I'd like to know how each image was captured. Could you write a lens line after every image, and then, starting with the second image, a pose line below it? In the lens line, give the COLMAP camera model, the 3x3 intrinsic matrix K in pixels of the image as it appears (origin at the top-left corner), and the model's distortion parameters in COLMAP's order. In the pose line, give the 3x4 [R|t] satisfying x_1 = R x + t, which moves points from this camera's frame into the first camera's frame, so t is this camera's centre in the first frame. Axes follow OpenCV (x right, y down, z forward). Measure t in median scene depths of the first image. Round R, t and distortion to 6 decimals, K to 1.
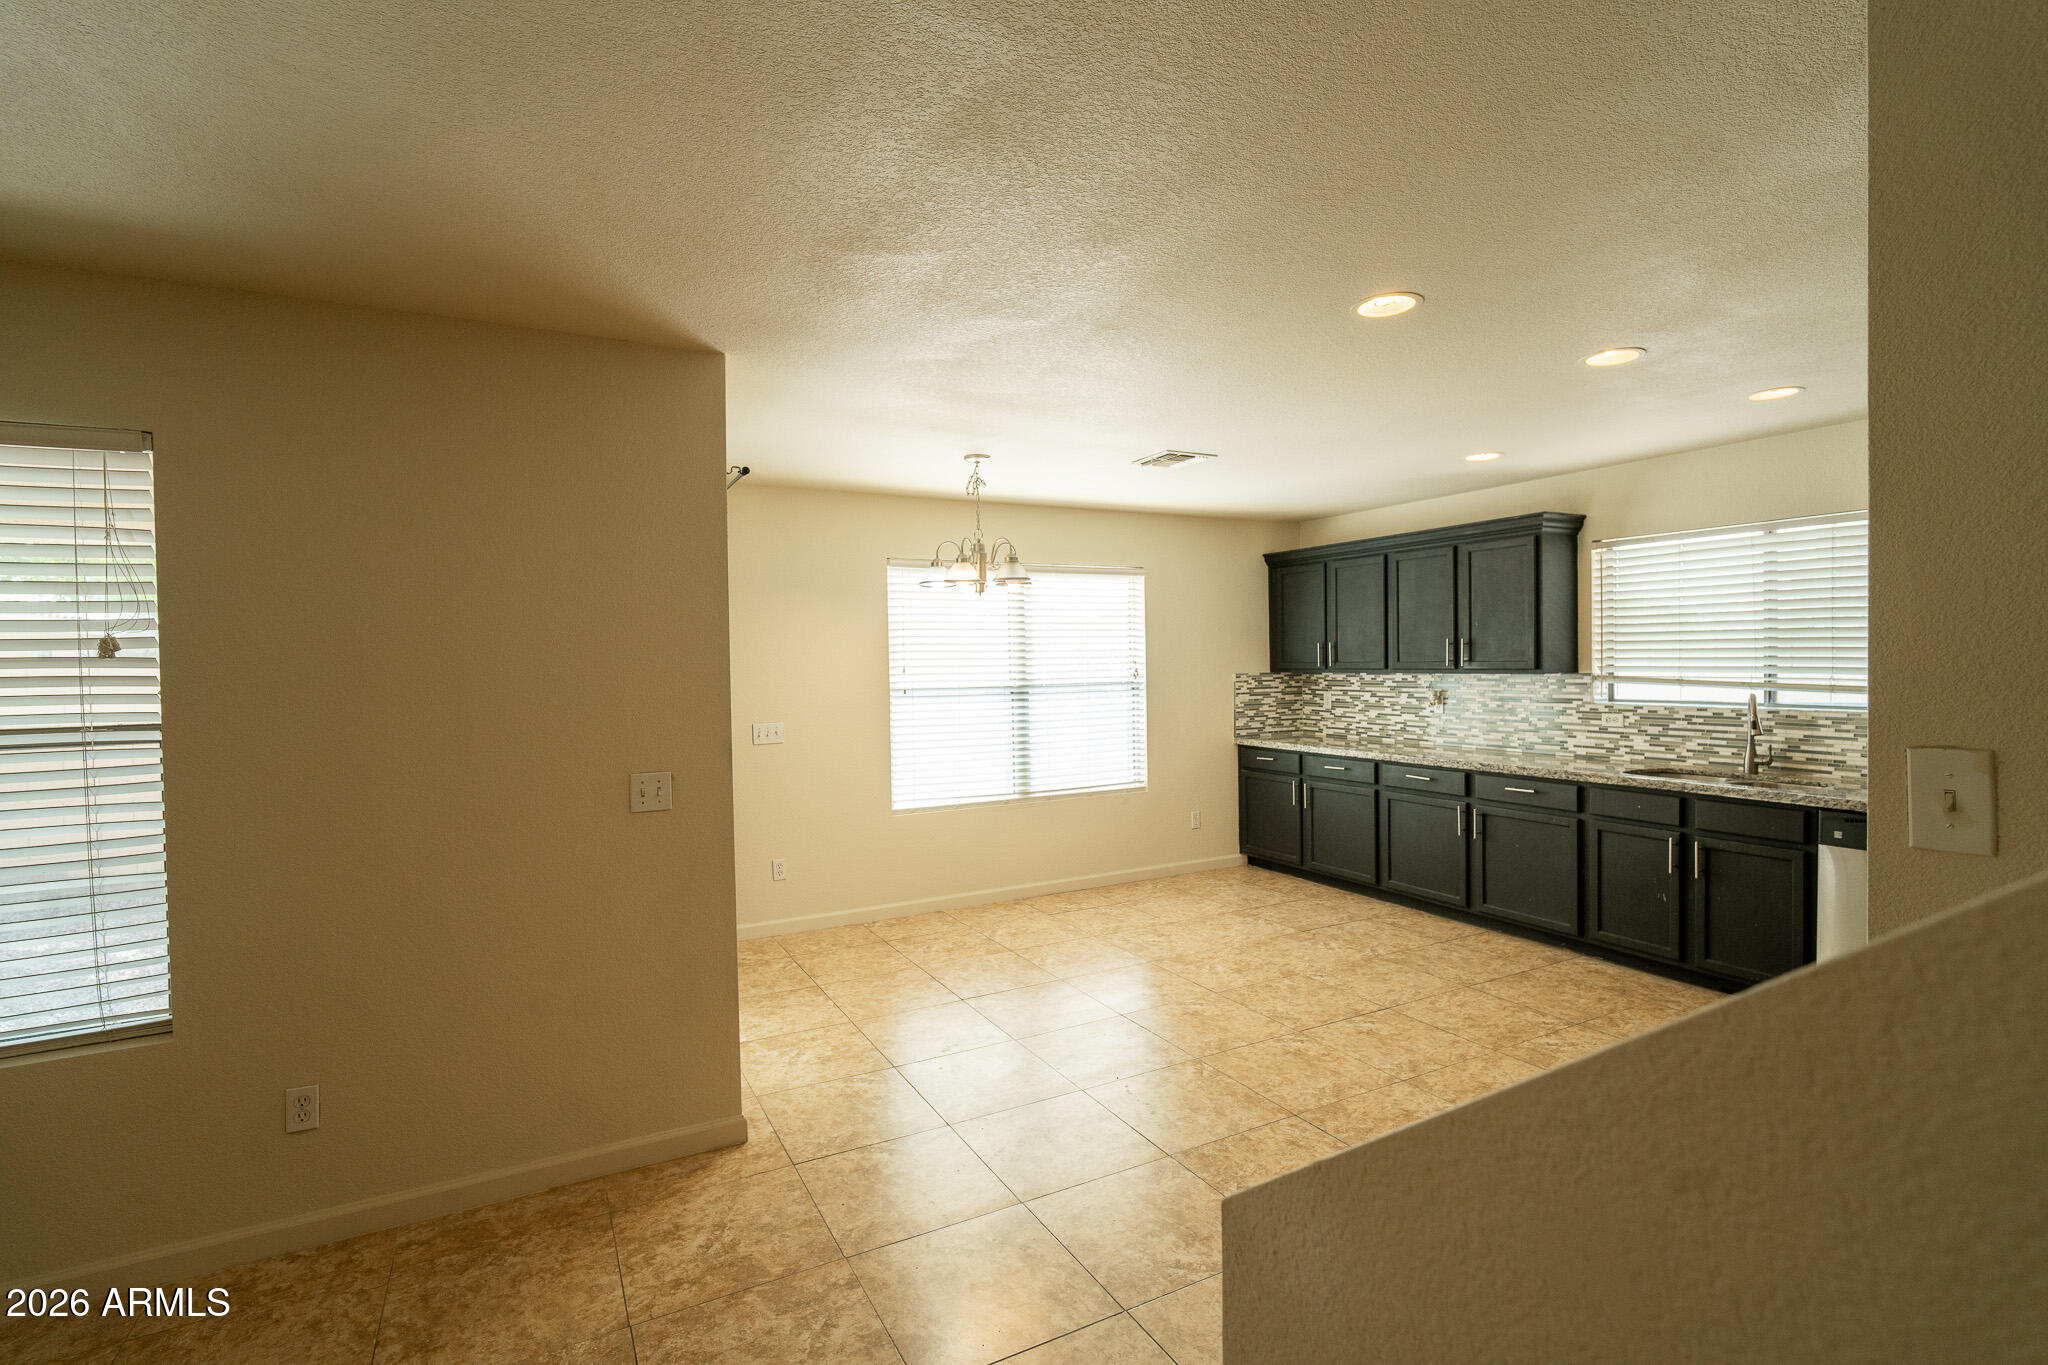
lens RADIAL K [[948.7, 0, 1025.8], [0, 948.7, 671.9], [0, 0, 1]] dist [-0.005636, -0.000979]
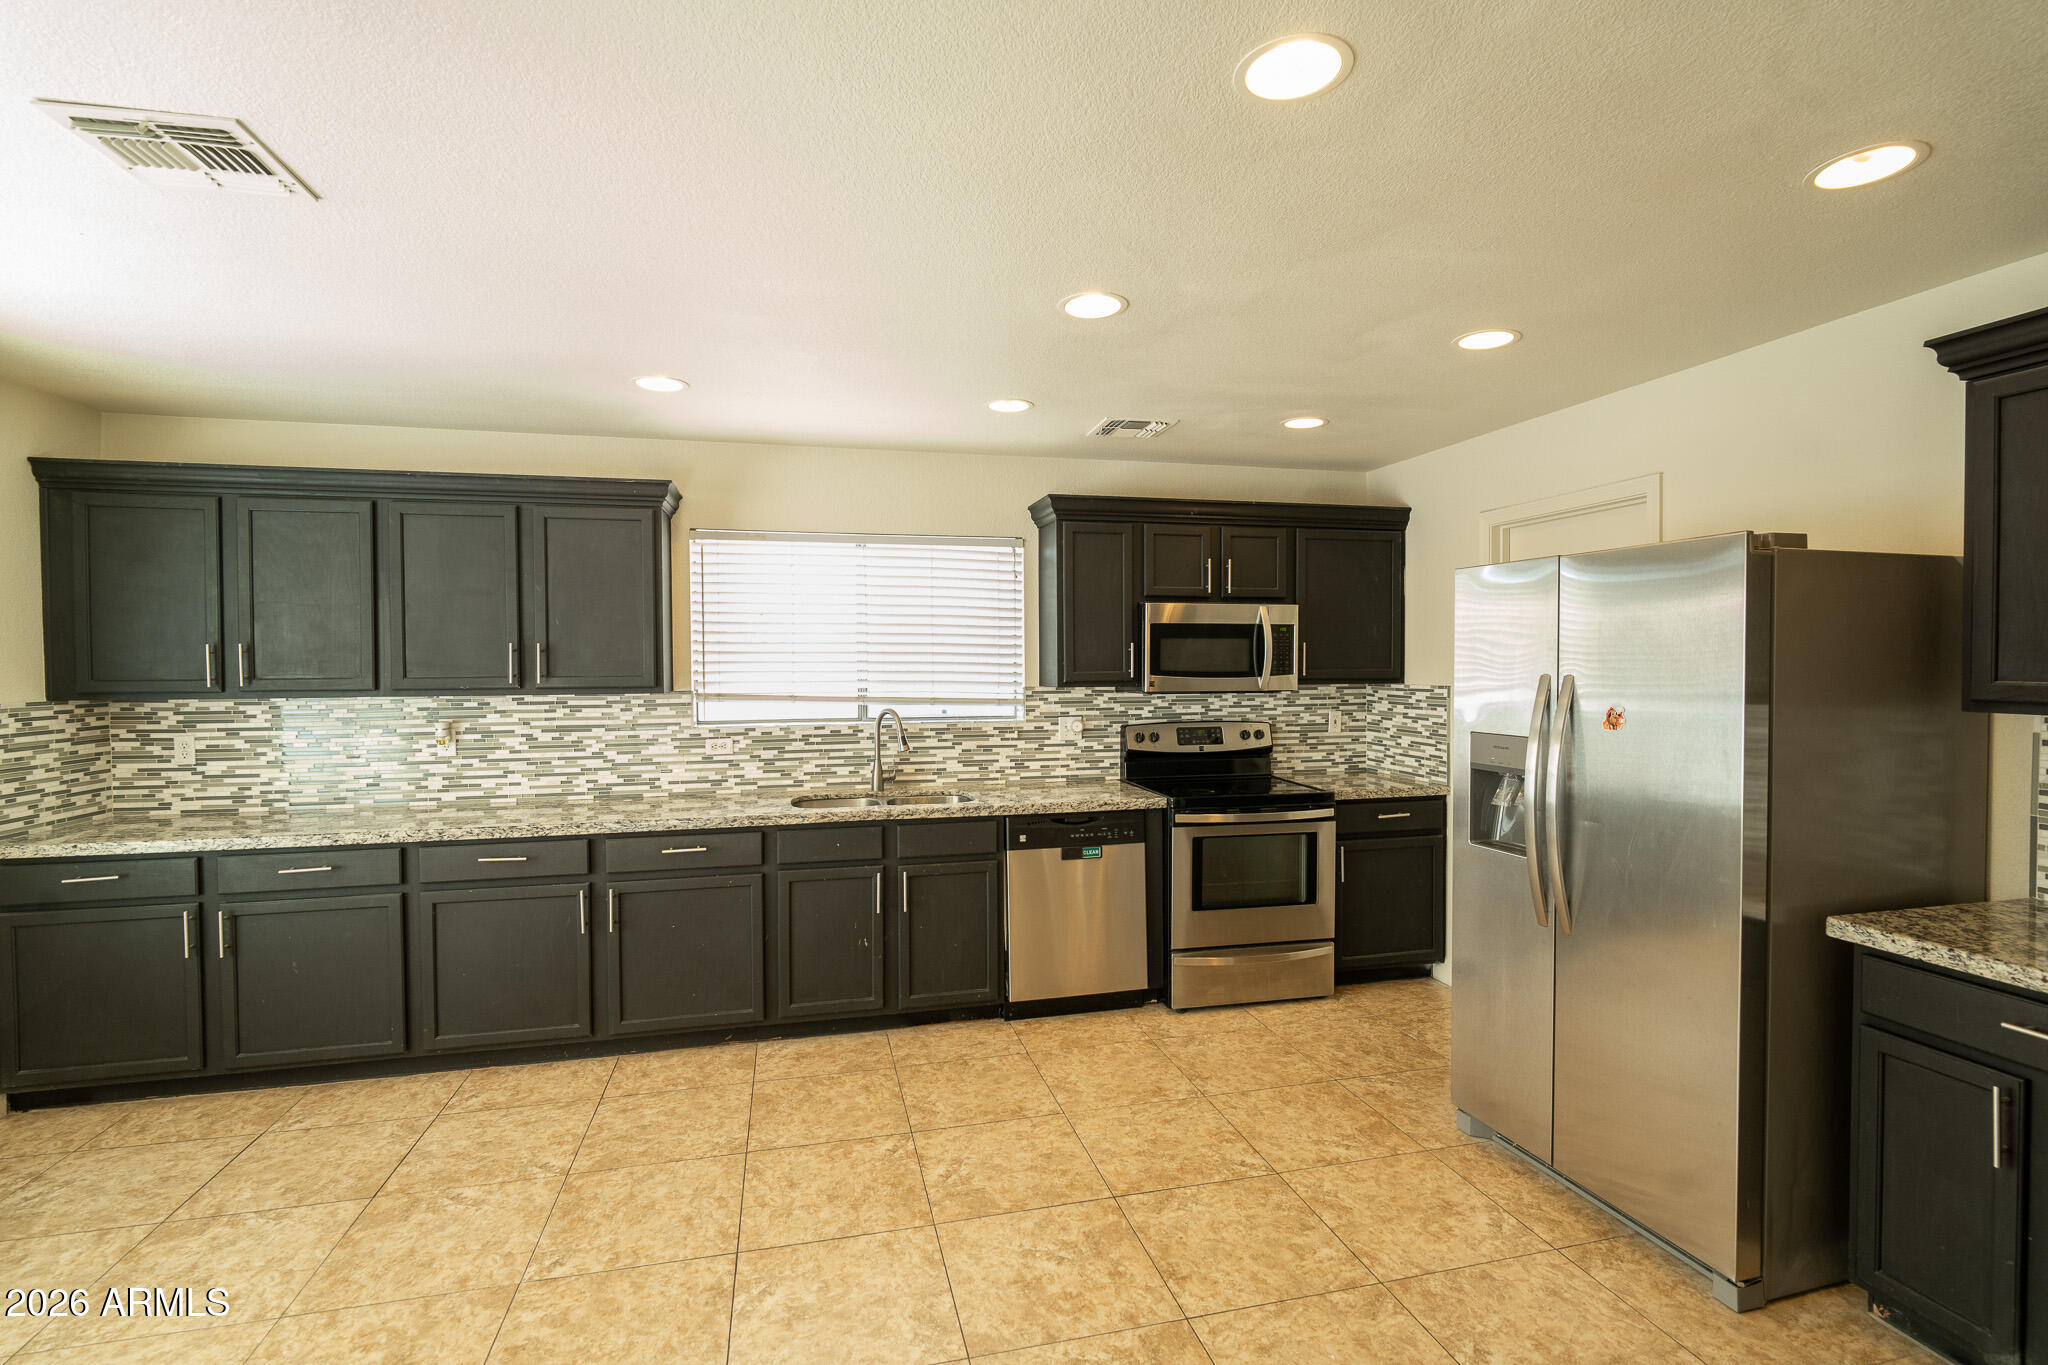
lens RADIAL K [[948.7, 0, 1026.2], [0, 948.7, 679.1], [0, 0, 1]] dist [-0.005636, -0.000979]
pose [[0.247809, -0.004496, 0.968799, -0.113012], [0.015199, 0.999884, 0.000752, -0.004470], [-0.968690, 0.014539, 0.247848, 0.497336]]
